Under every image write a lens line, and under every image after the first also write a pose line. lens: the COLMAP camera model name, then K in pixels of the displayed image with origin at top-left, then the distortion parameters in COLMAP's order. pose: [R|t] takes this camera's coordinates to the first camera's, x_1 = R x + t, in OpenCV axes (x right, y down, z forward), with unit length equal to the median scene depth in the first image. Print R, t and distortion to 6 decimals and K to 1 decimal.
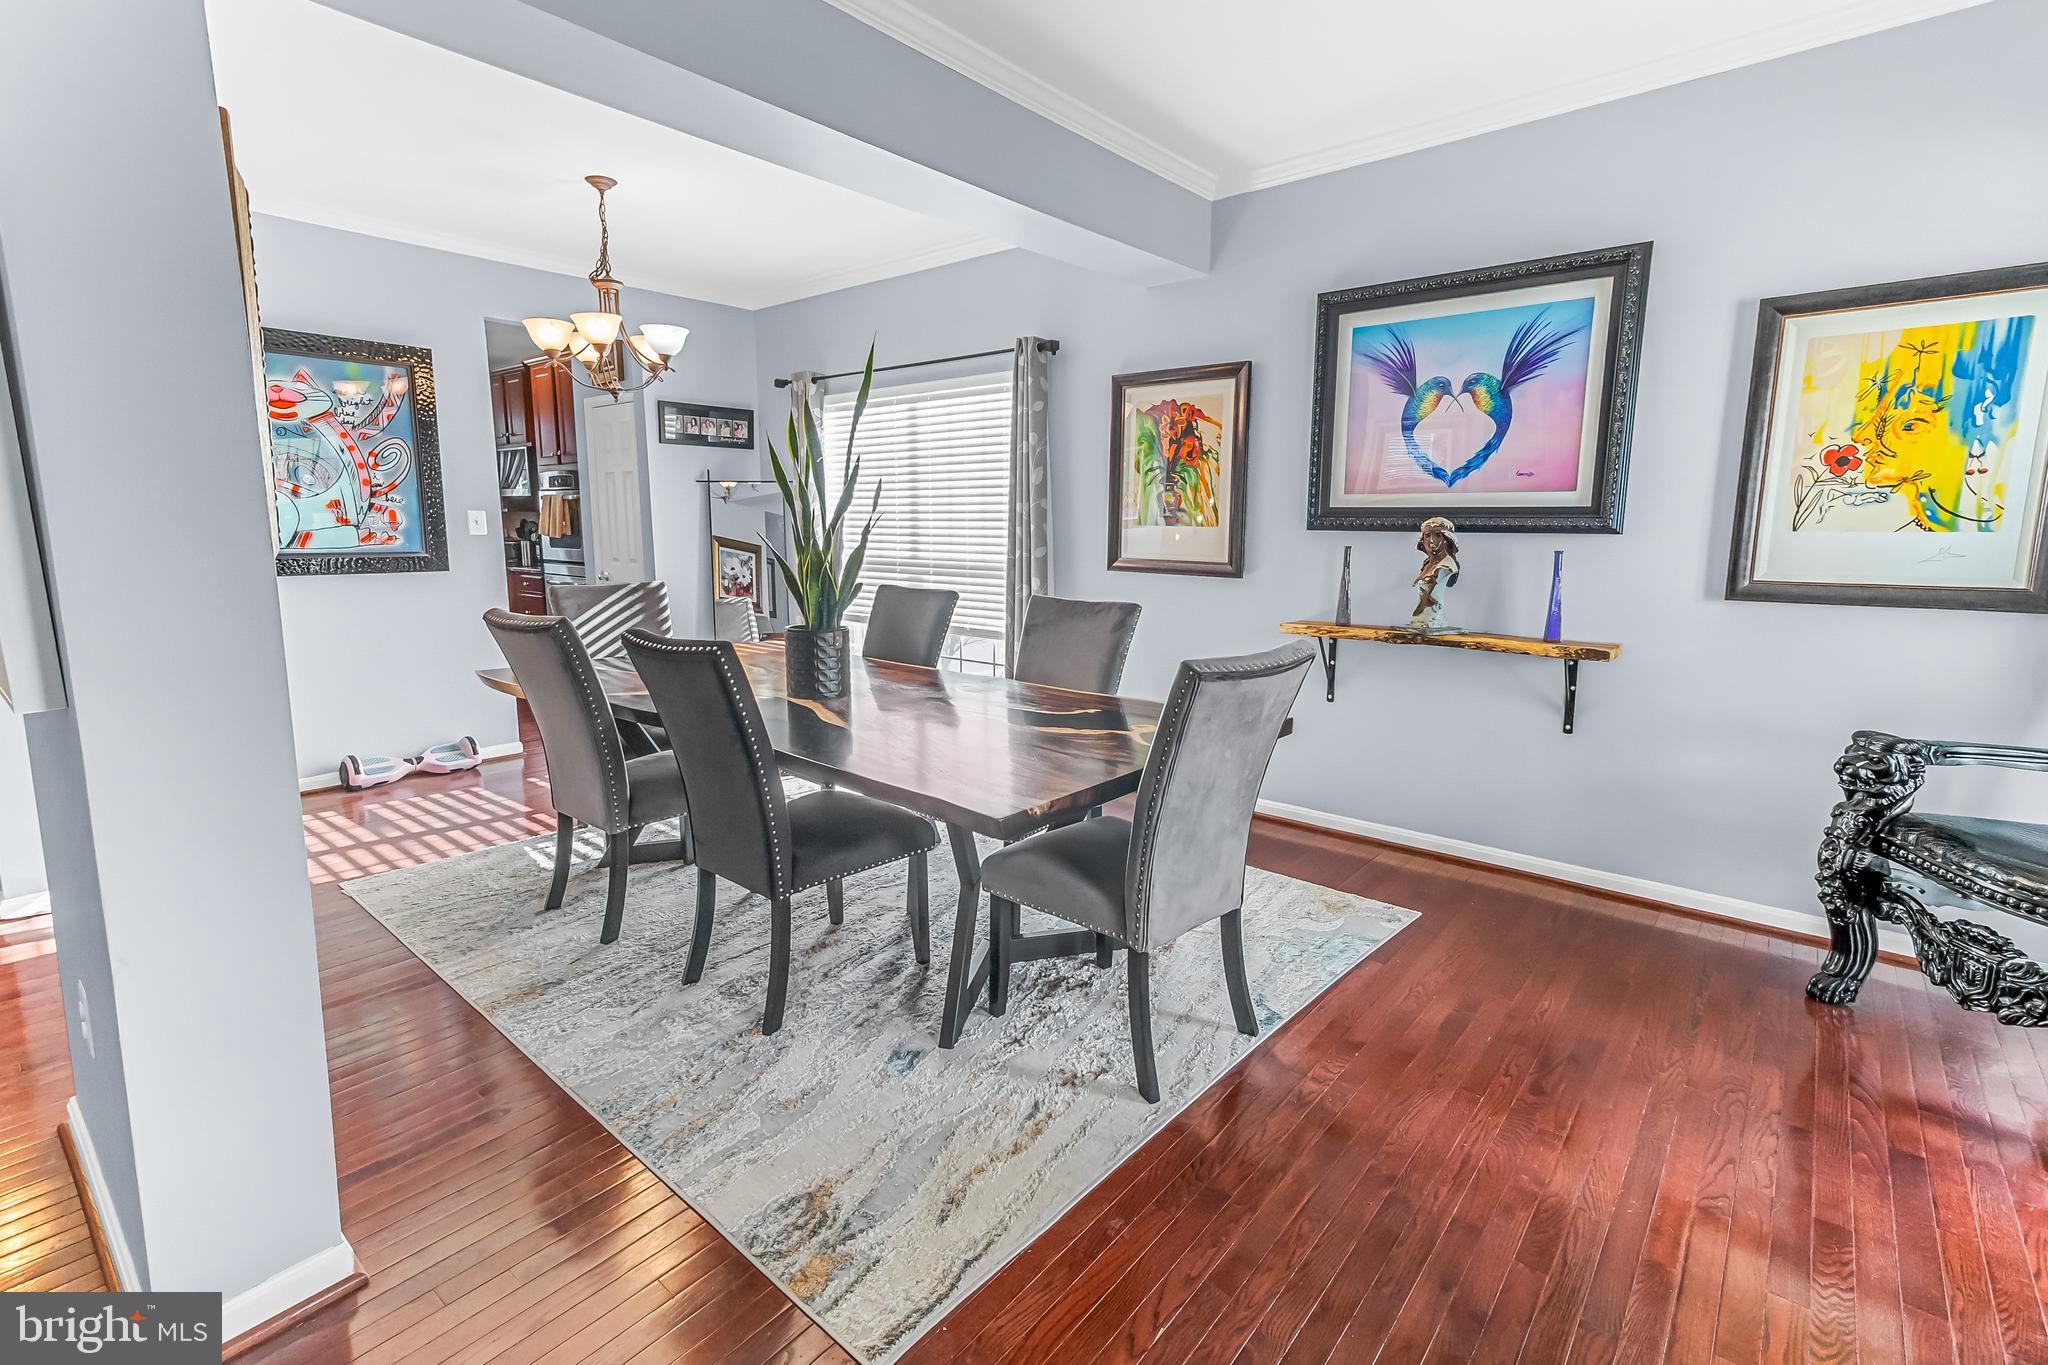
lens RADIAL K [[943.1, 0, 1034.0], [0, 943.1, 666.6], [0, 0, 1]] dist [0.017148, 0.000639]
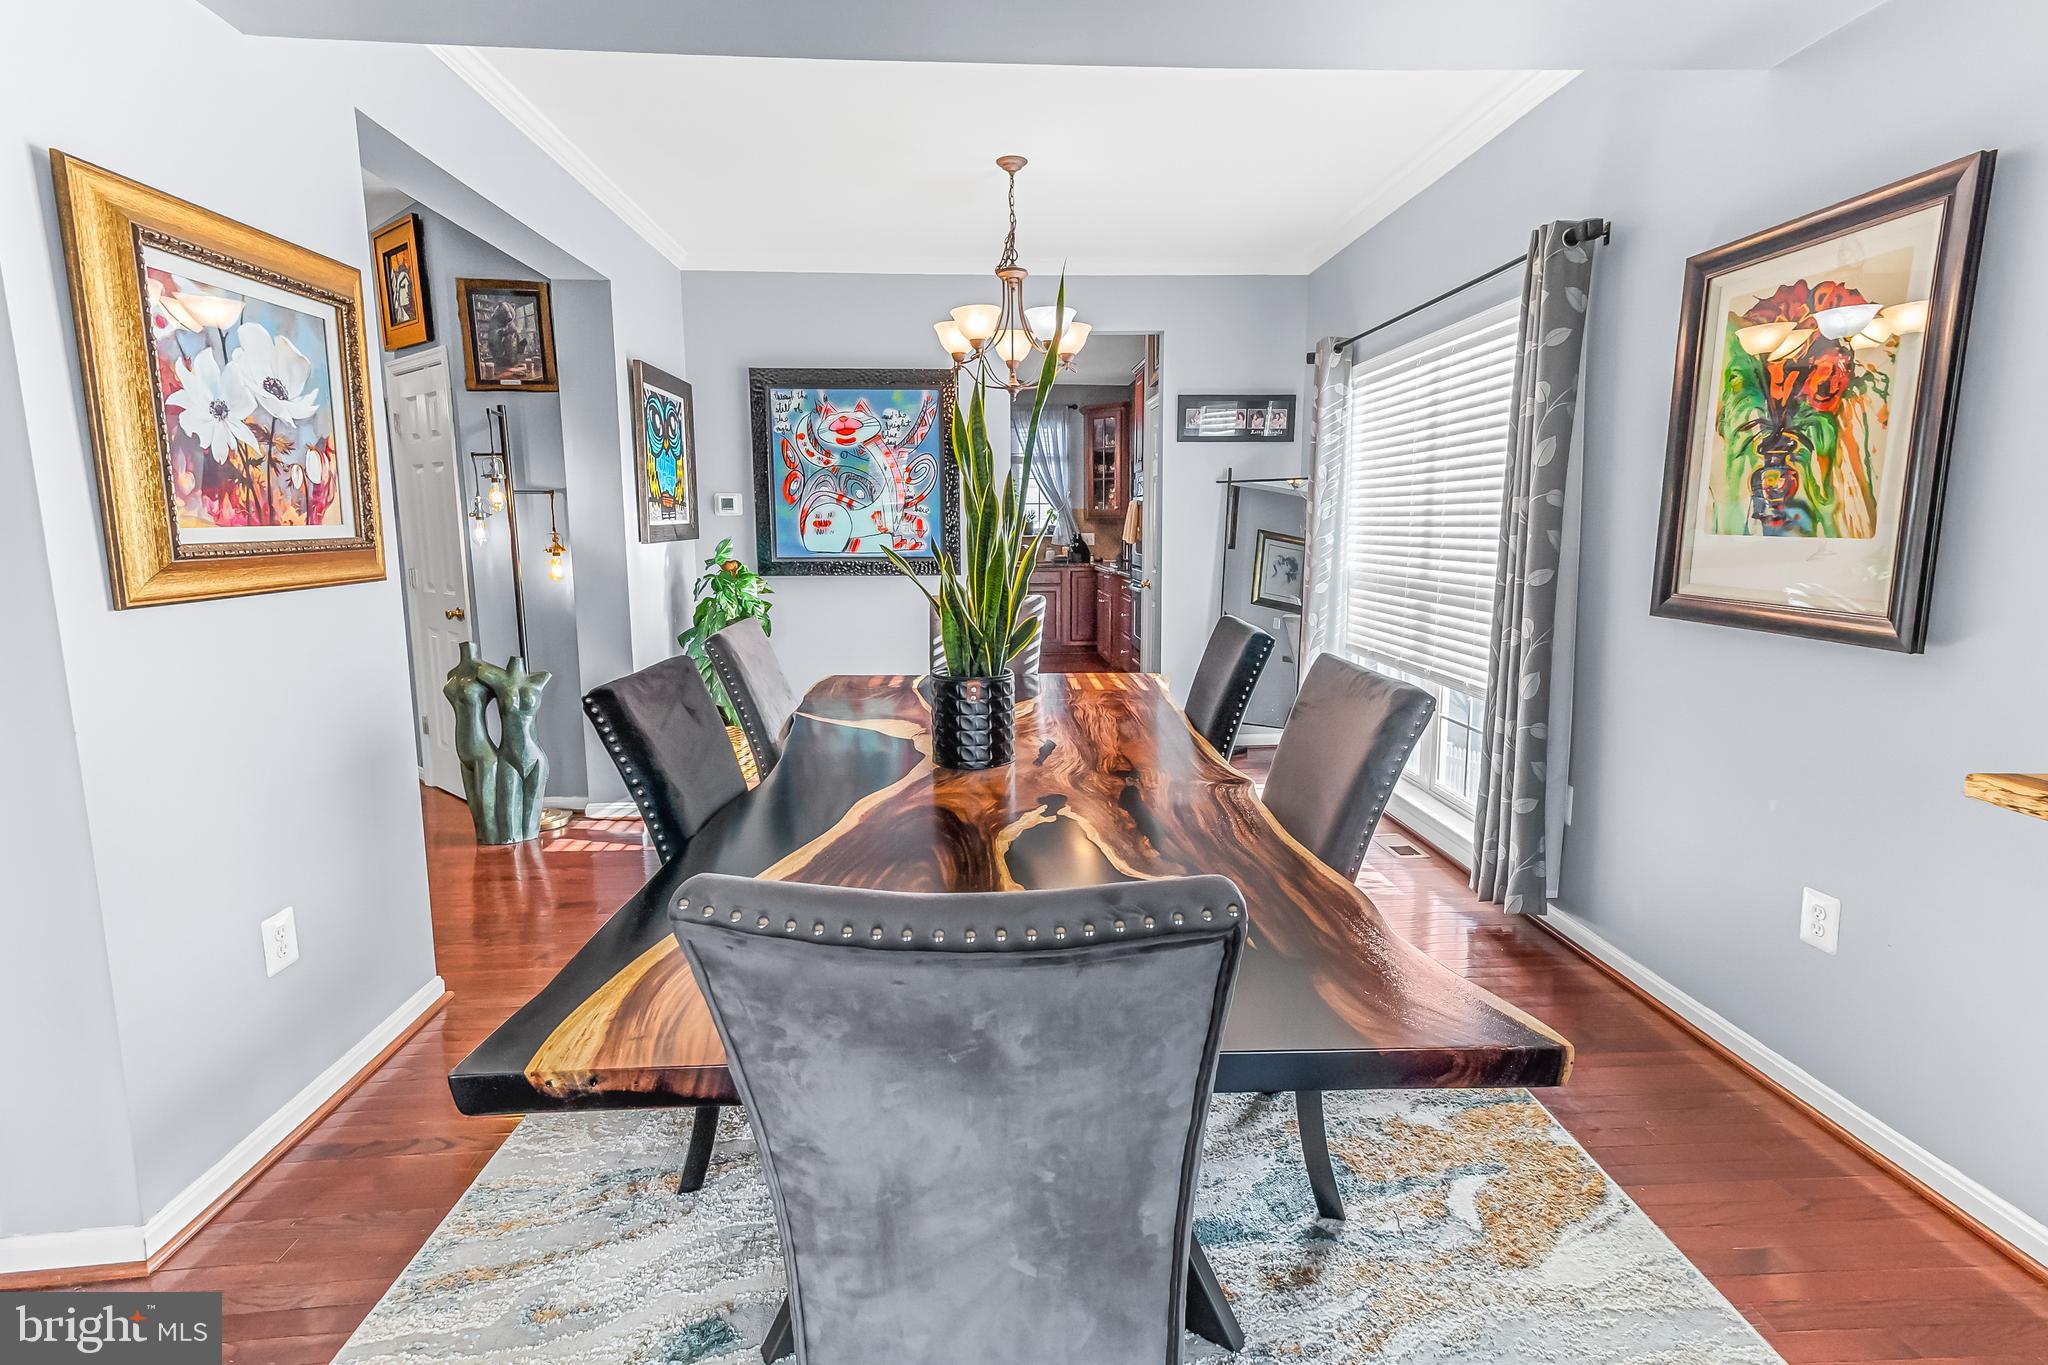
lens RADIAL K [[943.1, 0, 1025.3], [0, 943.1, 662.5], [0, 0, 1]] dist [0.017148, 0.000639]
pose [[0.688197, 0.101150, -0.718438, 0.249146], [-0.105304, 0.993674, 0.039030, -0.061168], [0.717841, 0.048794, 0.694495, 0.372590]]
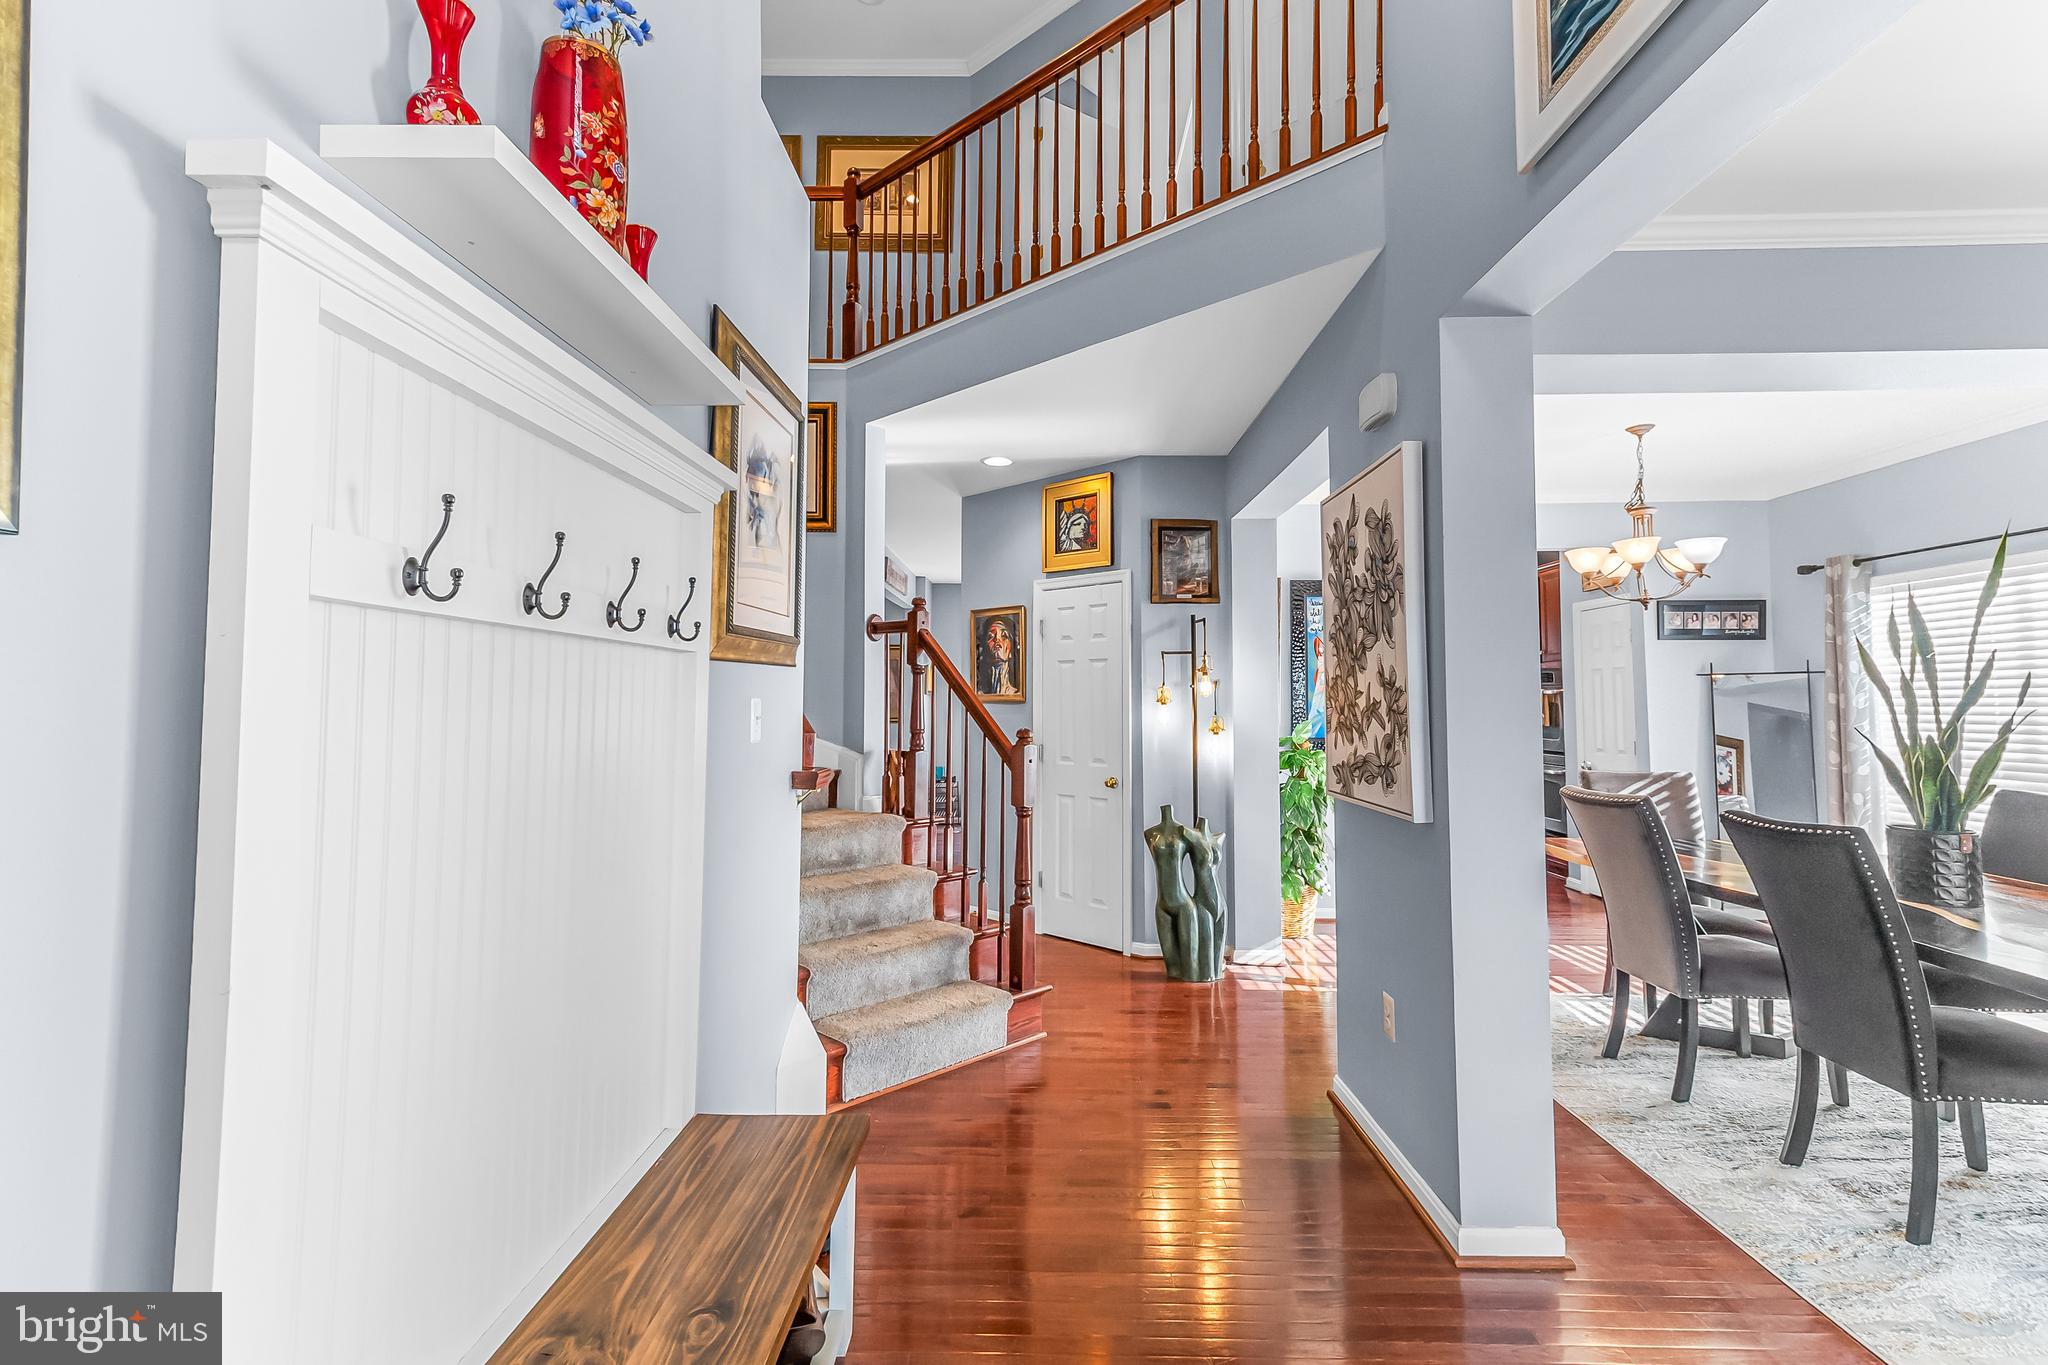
lens RADIAL K [[943.1, 0, 1026.9], [0, 943.1, 653.7], [0, 0, 1]] dist [0.017148, 0.000639]
pose [[0.629550, -0.045667, -0.775616, -0.033013], [-0.119572, 0.980684, -0.154795, 0.031497], [0.767704, 0.190193, 0.611930, -0.229808]]
